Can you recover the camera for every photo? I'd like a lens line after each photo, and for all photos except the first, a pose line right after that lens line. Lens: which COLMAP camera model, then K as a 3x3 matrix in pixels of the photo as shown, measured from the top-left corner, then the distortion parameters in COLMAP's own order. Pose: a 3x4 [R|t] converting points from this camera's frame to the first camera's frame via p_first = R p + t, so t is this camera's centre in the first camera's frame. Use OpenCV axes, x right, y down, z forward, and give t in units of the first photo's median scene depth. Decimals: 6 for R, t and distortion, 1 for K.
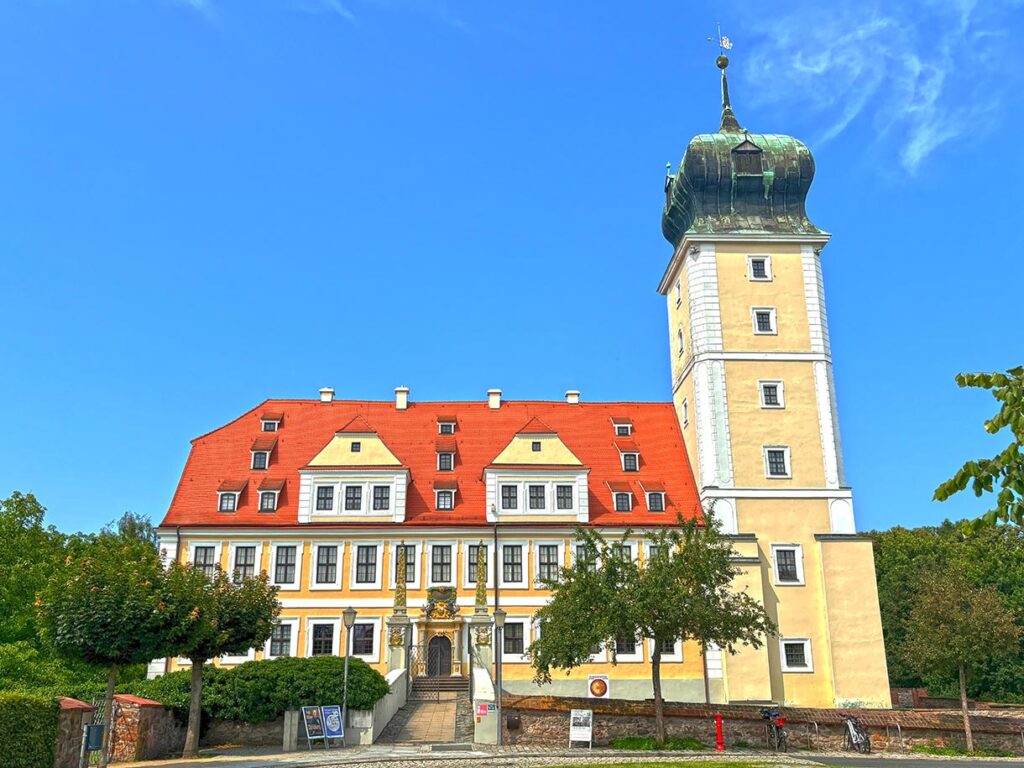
lens RADIAL K [[996.8, 0, 519.5], [0, 996.8, 379.3], [0, 0, 1]] dist [0.186339, -0.590156]
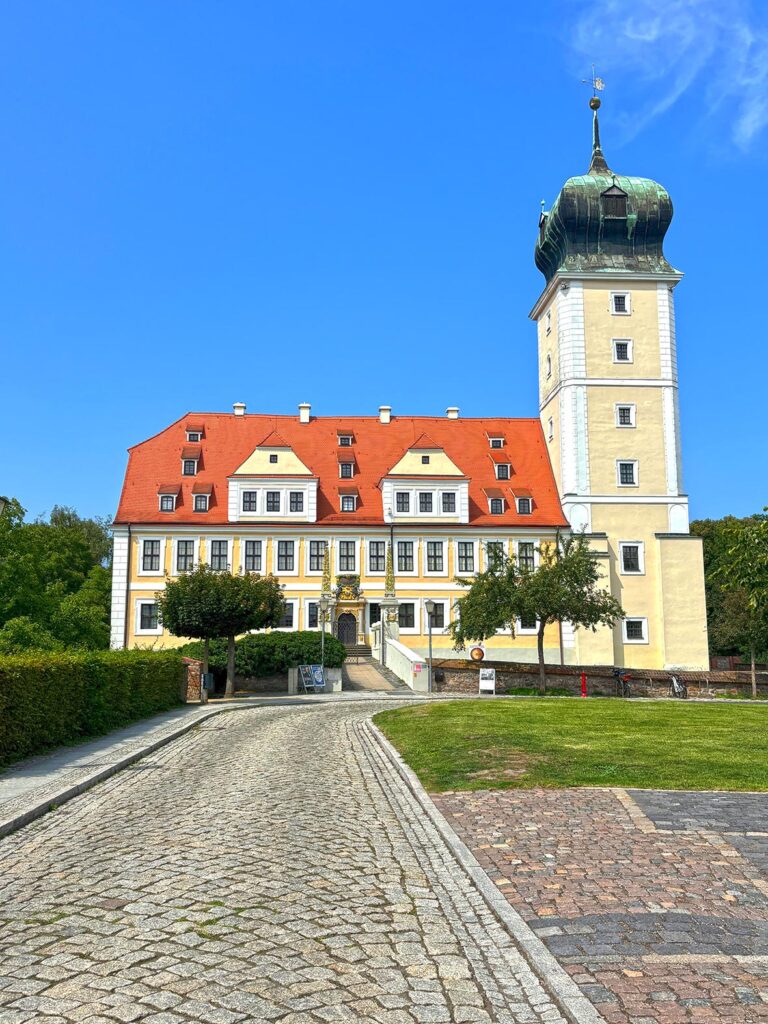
lens RADIAL K [[996.8, 0, 384.0], [0, 996.8, 512.0], [0, 0, 1]] dist [0.186339, -0.590156]
pose [[0.999770, 0.007492, 0.020073, -0.056437], [-0.010498, 0.987998, 0.154113, -0.054061], [-0.018677, -0.154288, 0.987849, -0.180280]]
